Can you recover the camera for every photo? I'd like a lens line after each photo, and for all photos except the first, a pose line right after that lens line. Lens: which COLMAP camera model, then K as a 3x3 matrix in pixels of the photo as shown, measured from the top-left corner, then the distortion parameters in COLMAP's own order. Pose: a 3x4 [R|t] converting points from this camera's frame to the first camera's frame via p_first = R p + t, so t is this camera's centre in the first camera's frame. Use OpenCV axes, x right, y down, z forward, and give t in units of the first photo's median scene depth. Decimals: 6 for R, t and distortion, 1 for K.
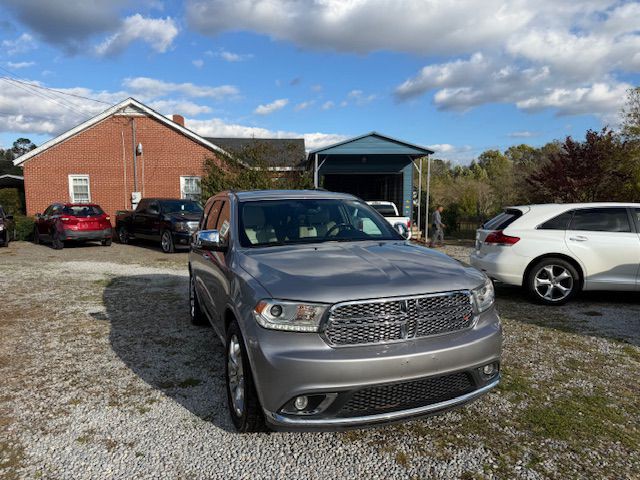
lens RADIAL K [[460.0, 0, 321.6], [0, 460.0, 228.5], [0, 0, 1]] dist [0.039731, -0.045402]
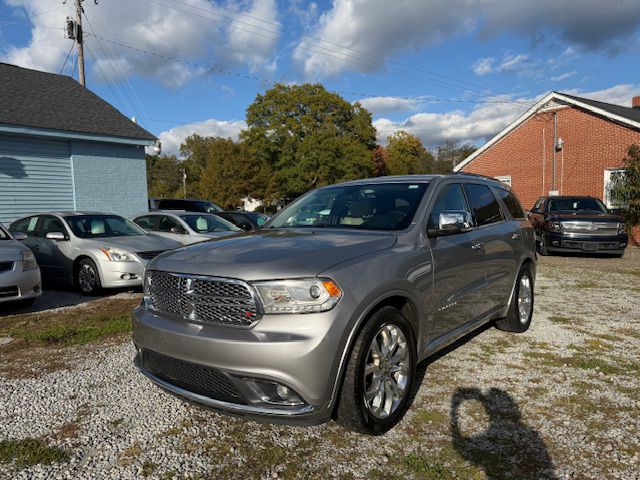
lens RADIAL K [[460.0, 0, 318.9], [0, 460.0, 239.7], [0, 0, 1]] dist [0.039731, -0.045402]
pose [[0.491615, 0.049153, -0.869425, 0.202628], [-0.036589, 0.998690, 0.035772, 0.004600], [0.870044, 0.014225, 0.492769, 0.131611]]
